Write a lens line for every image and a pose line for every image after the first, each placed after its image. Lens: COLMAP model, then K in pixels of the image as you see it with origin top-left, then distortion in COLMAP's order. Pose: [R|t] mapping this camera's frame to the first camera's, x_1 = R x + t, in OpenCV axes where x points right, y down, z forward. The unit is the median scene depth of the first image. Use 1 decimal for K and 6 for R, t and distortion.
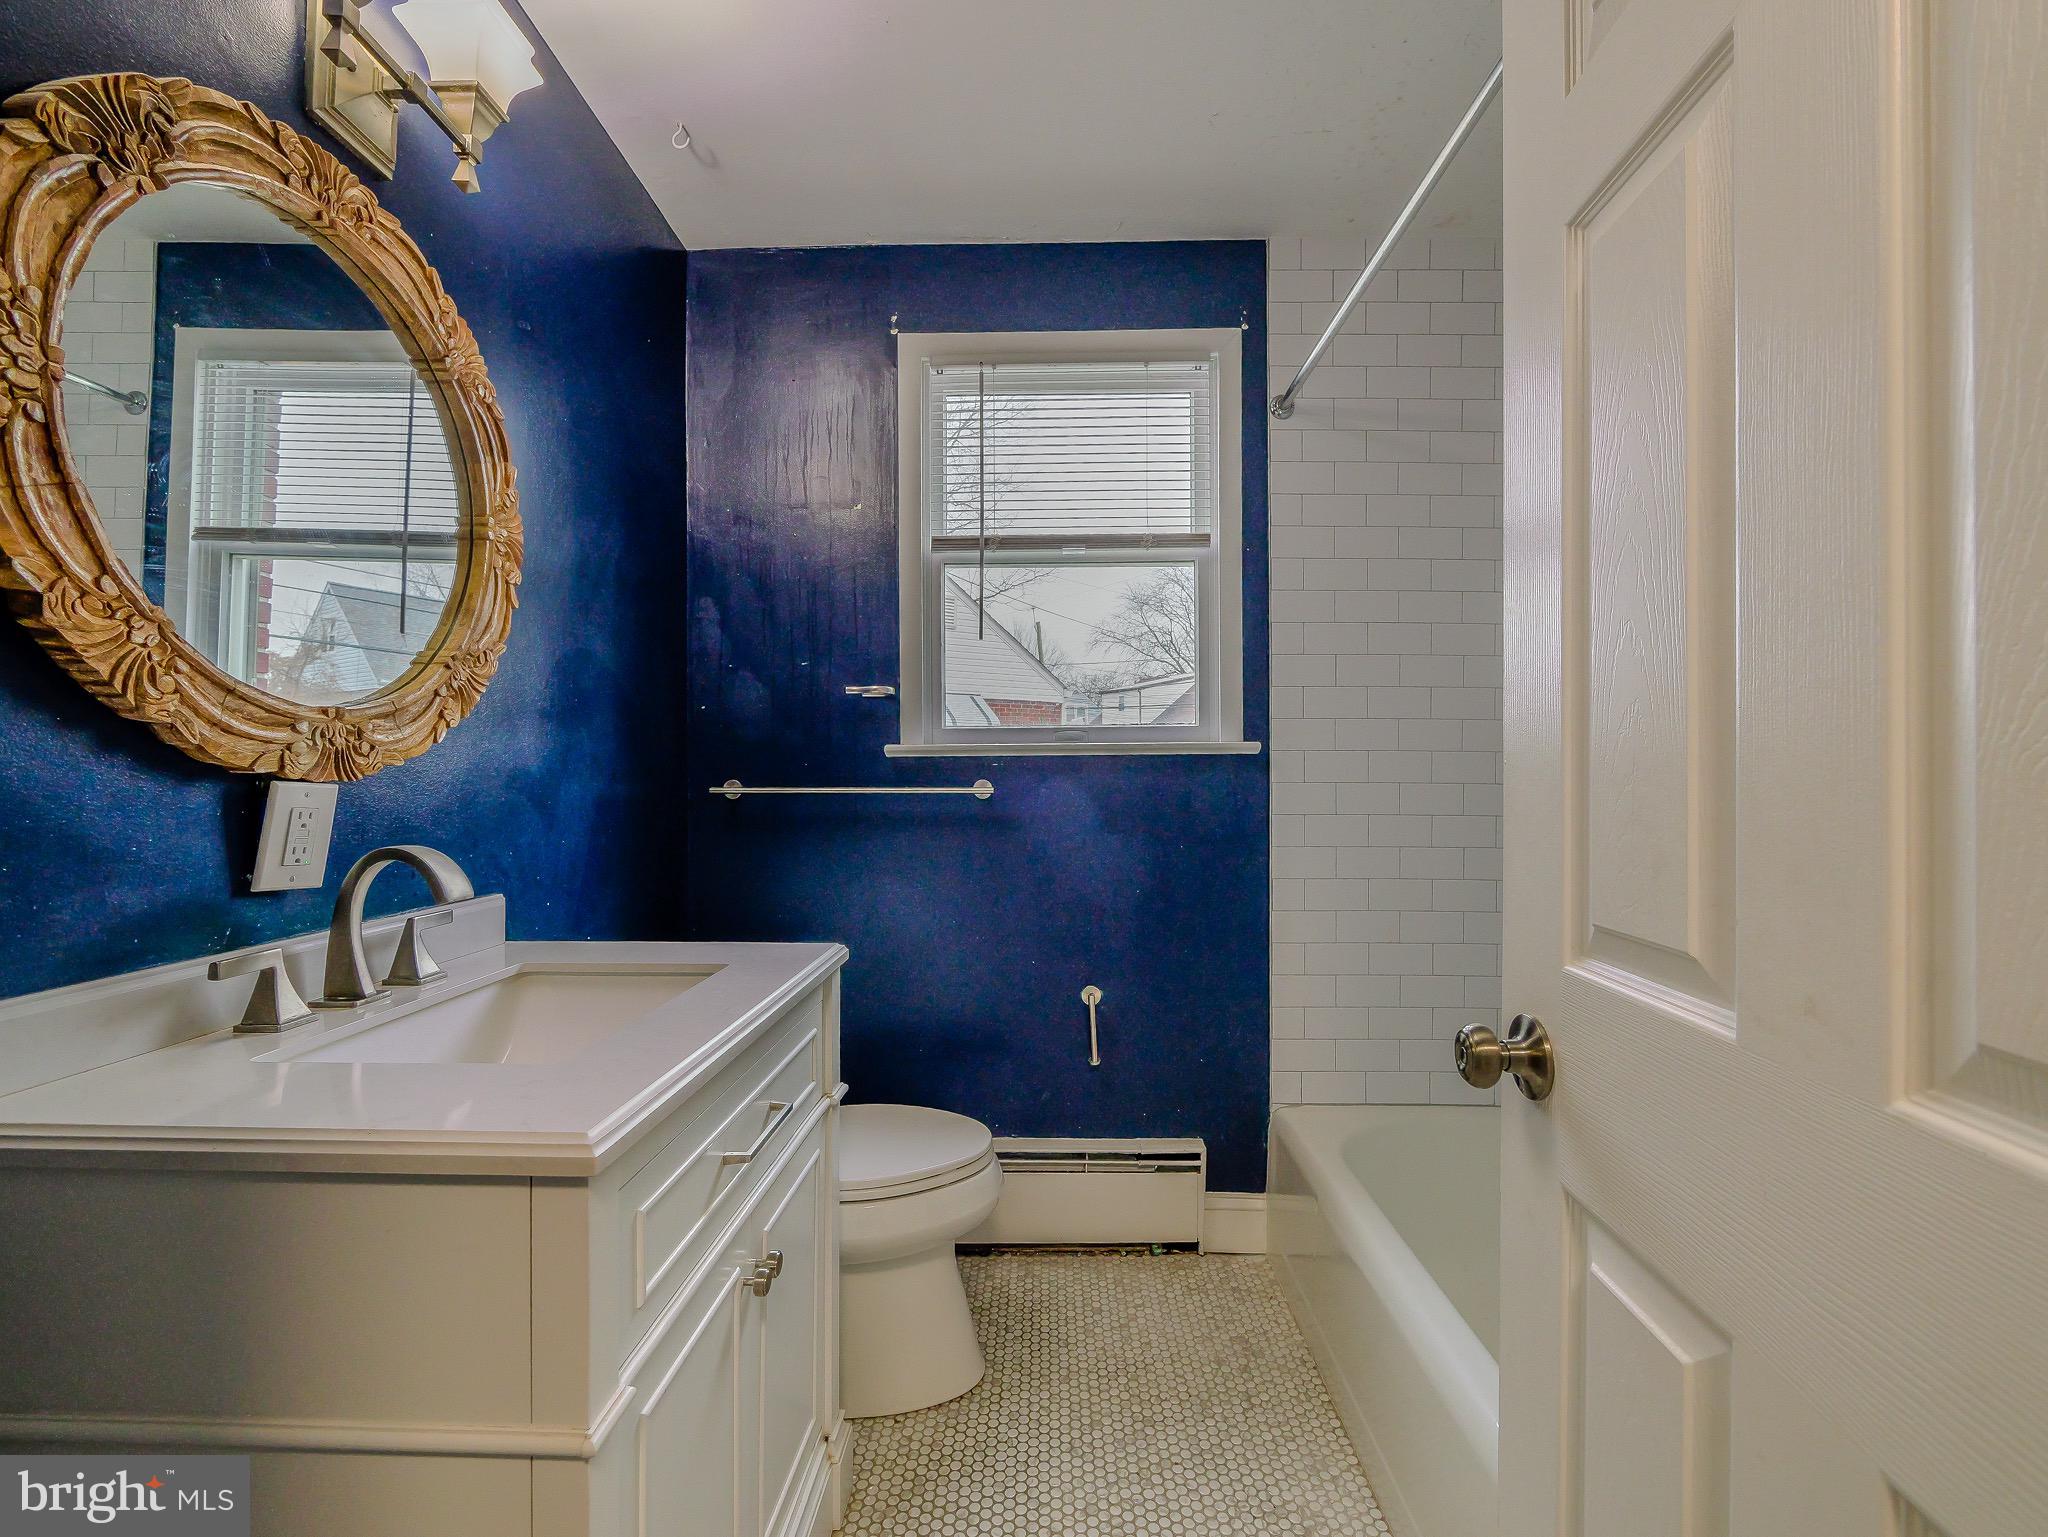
lens RADIAL K [[846.7, 0, 1019.9], [0, 846.7, 759.2], [0, 0, 1]] dist [-0.005065, 0.000102]
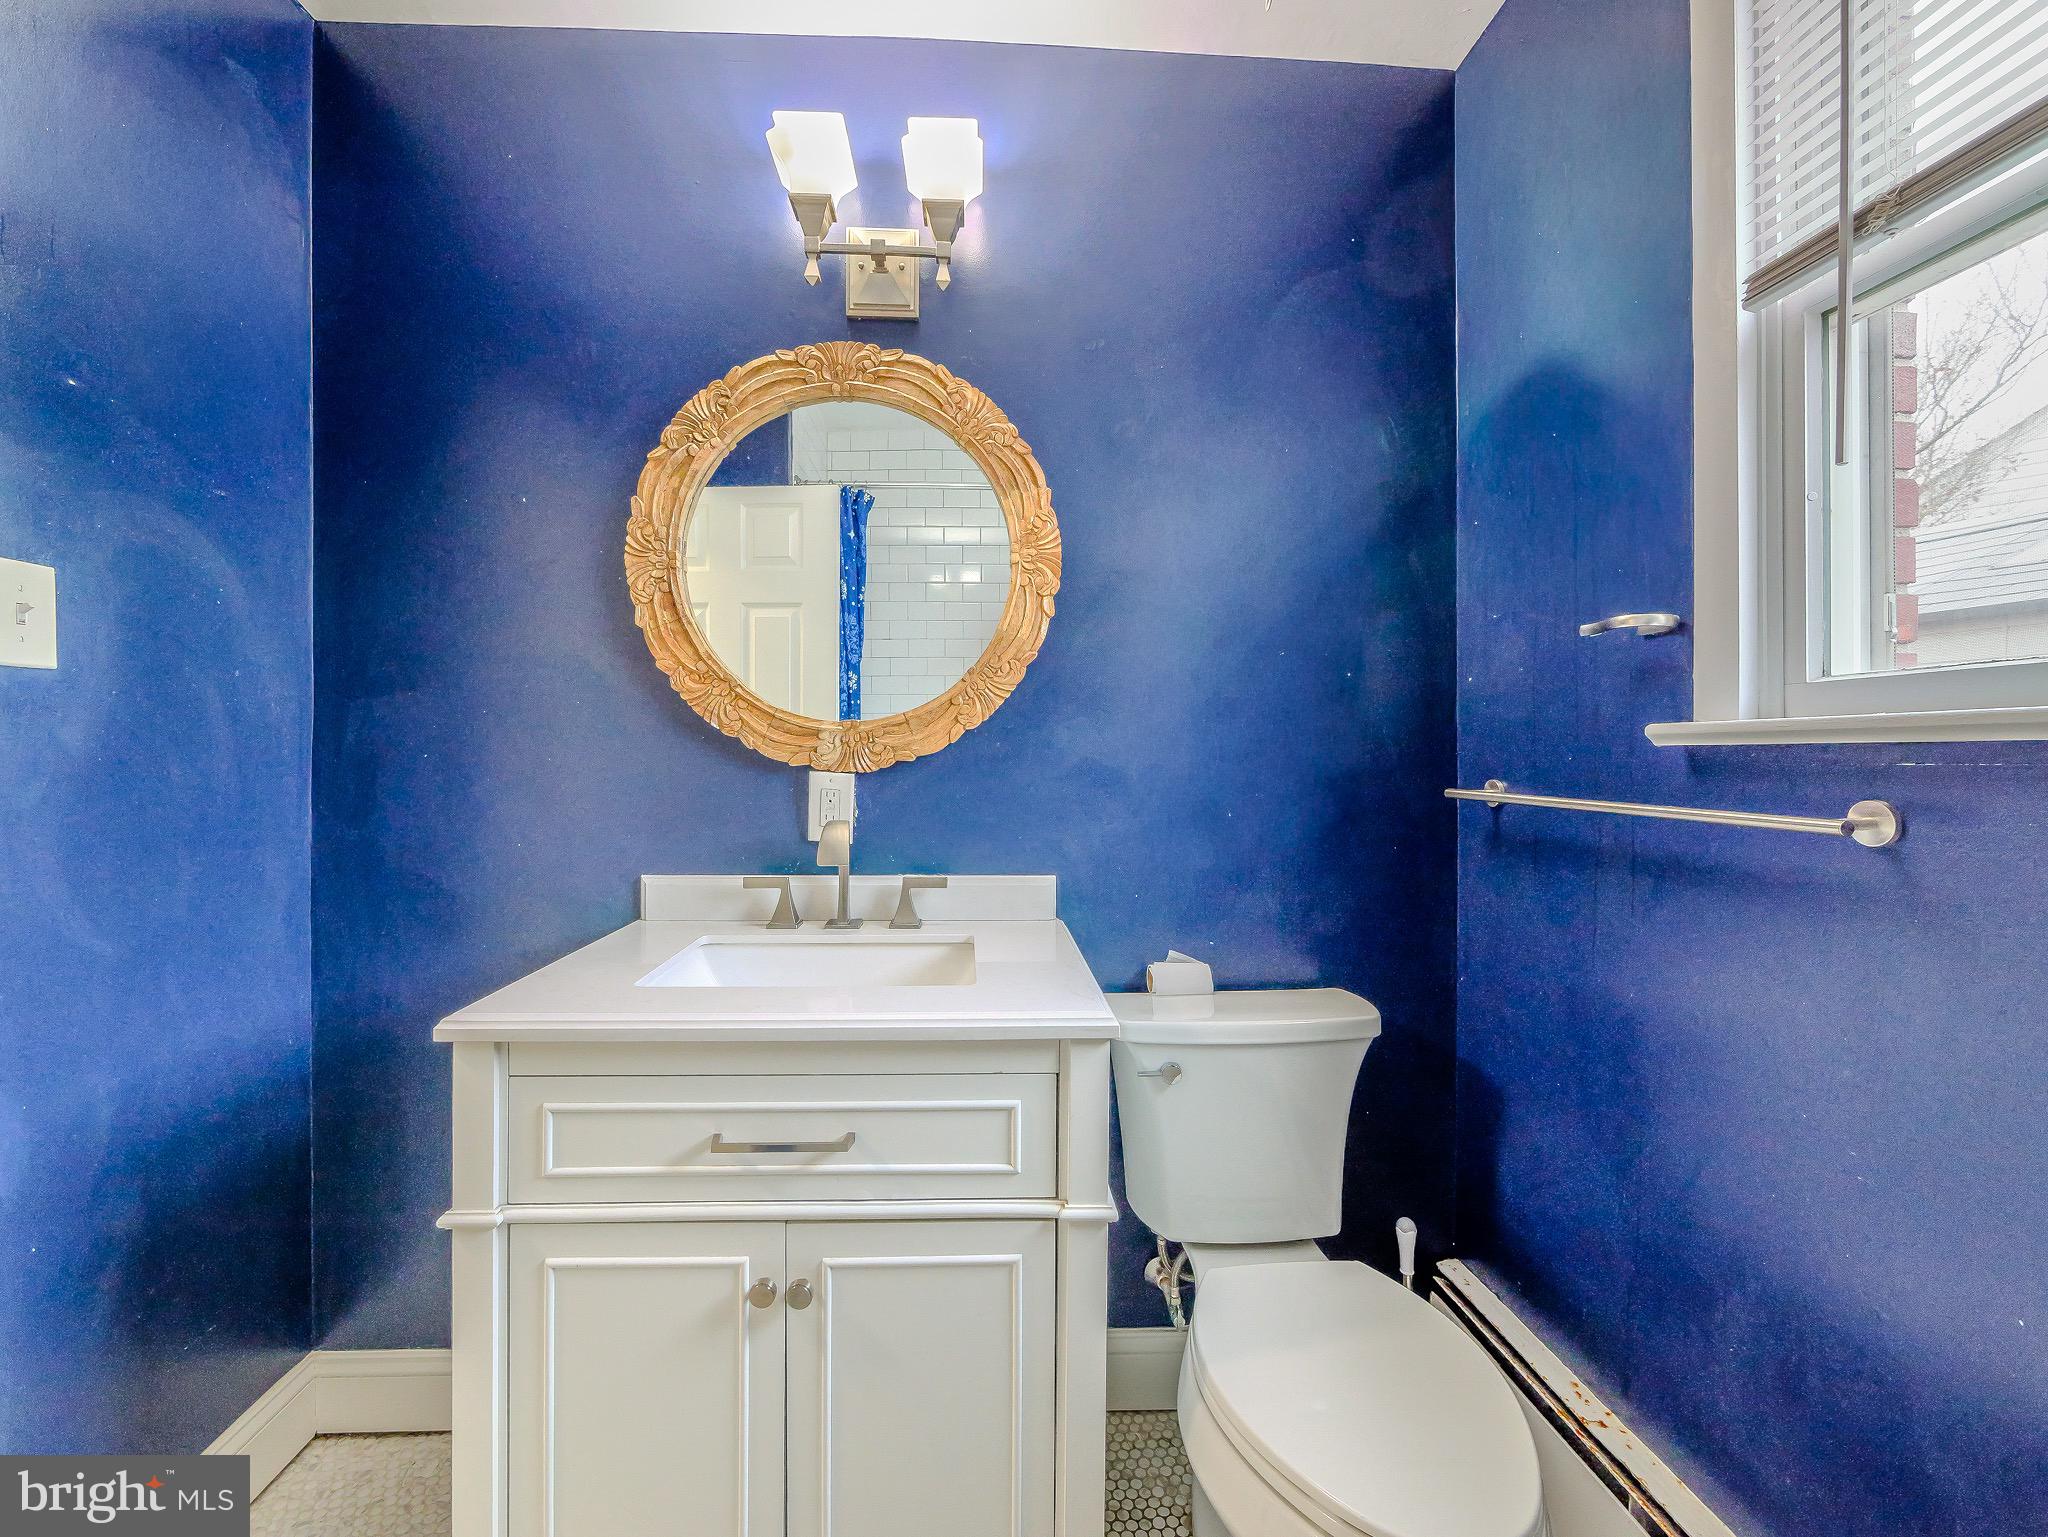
lens RADIAL K [[850.6, 0, 1013.5], [0, 850.6, 758.2], [0, 0, 1]] dist [-0.006611, 0.000197]
pose [[0.106456, 0.008614, -0.994280, 0.579341], [0.008803, 0.999915, 0.009605, -0.007773], [0.994278, -0.009775, 0.106371, 0.968209]]
